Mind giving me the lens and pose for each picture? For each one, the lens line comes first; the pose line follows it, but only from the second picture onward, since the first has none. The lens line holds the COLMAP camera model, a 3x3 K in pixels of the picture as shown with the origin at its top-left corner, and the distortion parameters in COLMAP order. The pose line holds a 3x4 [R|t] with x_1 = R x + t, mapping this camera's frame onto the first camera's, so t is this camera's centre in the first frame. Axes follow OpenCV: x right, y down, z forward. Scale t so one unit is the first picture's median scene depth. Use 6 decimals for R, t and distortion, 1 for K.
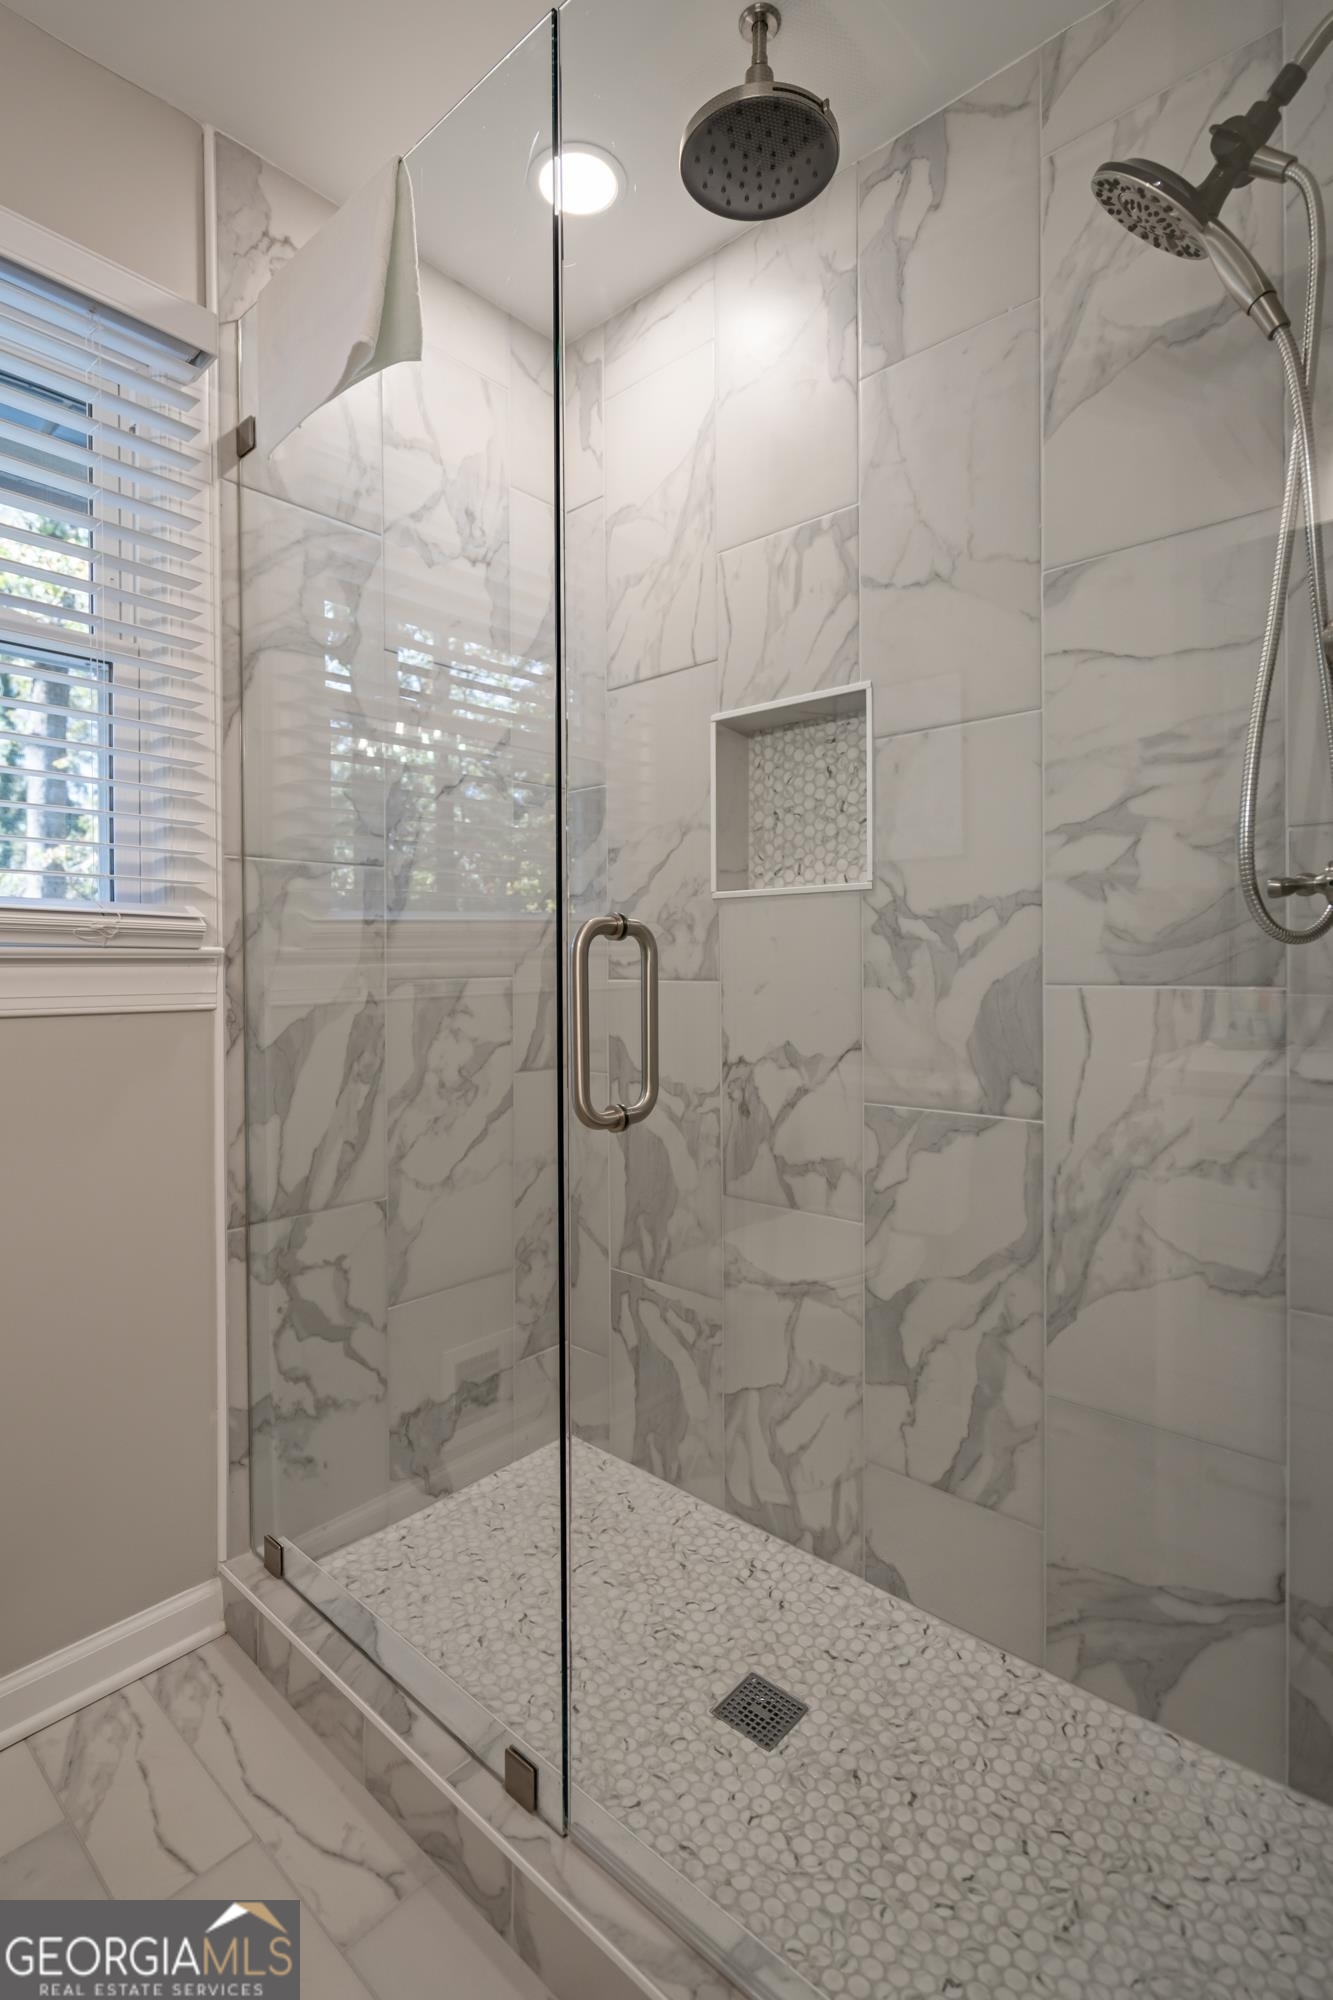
lens RADIAL K [[939.8, 0, 663.1], [0, 939.8, 969.3], [0, 0, 1]] dist [-0.001214, -0.000265]
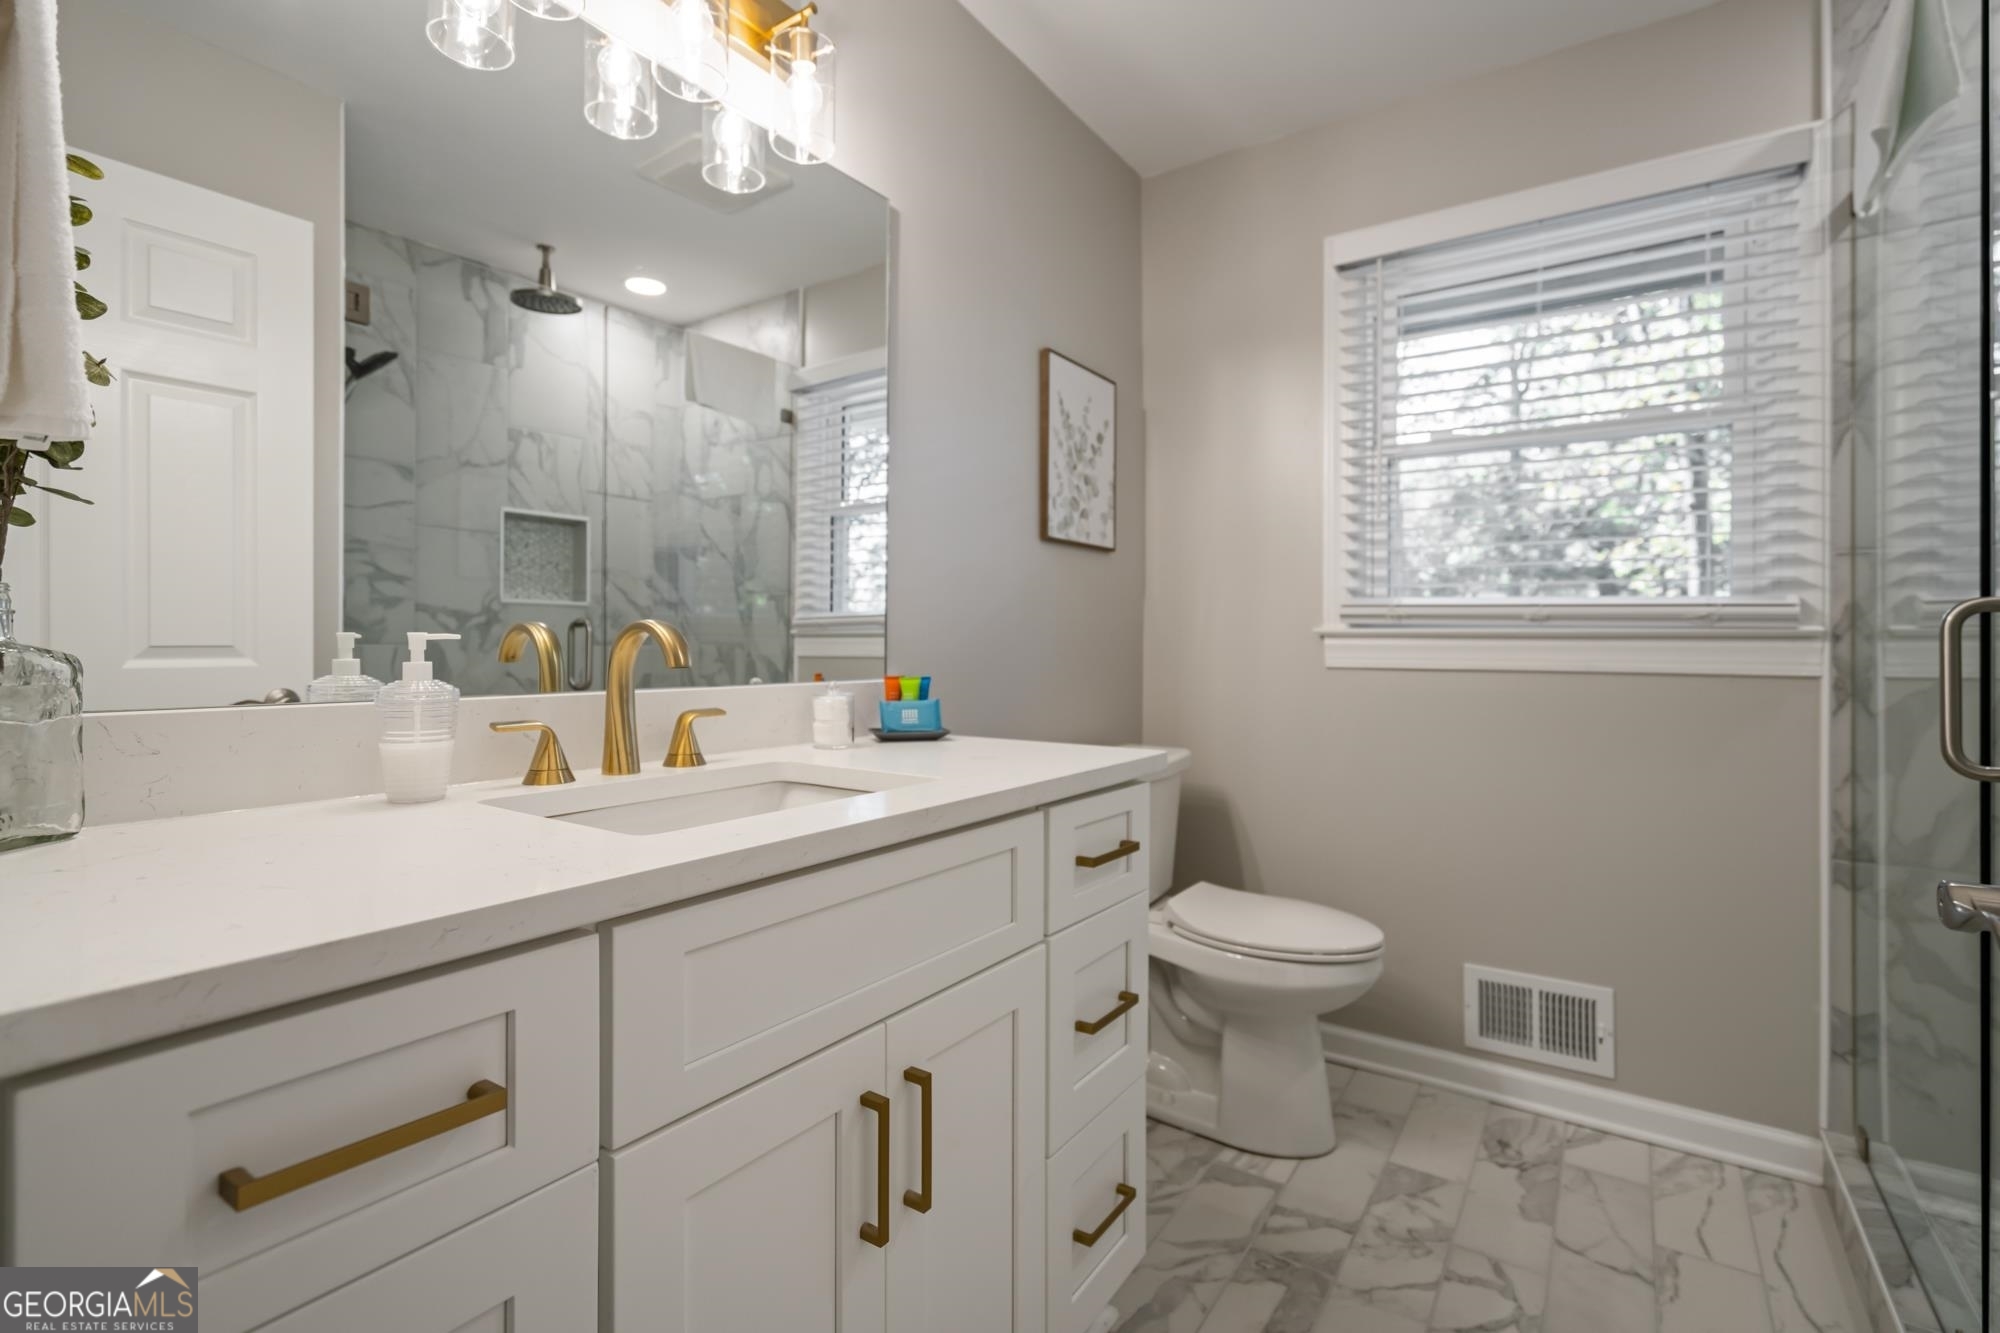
lens RADIAL K [[905.2, 0, 997.5], [0, 905.2, 660.0], [0, 0, 1]] dist [-0.002225, 0.000264]
pose [[0.114034, 0.015916, -0.993349, 0.579656], [-0.009077, 0.999847, 0.014978, 0.012382], [0.993435, 0.007308, 0.114161, -0.211207]]
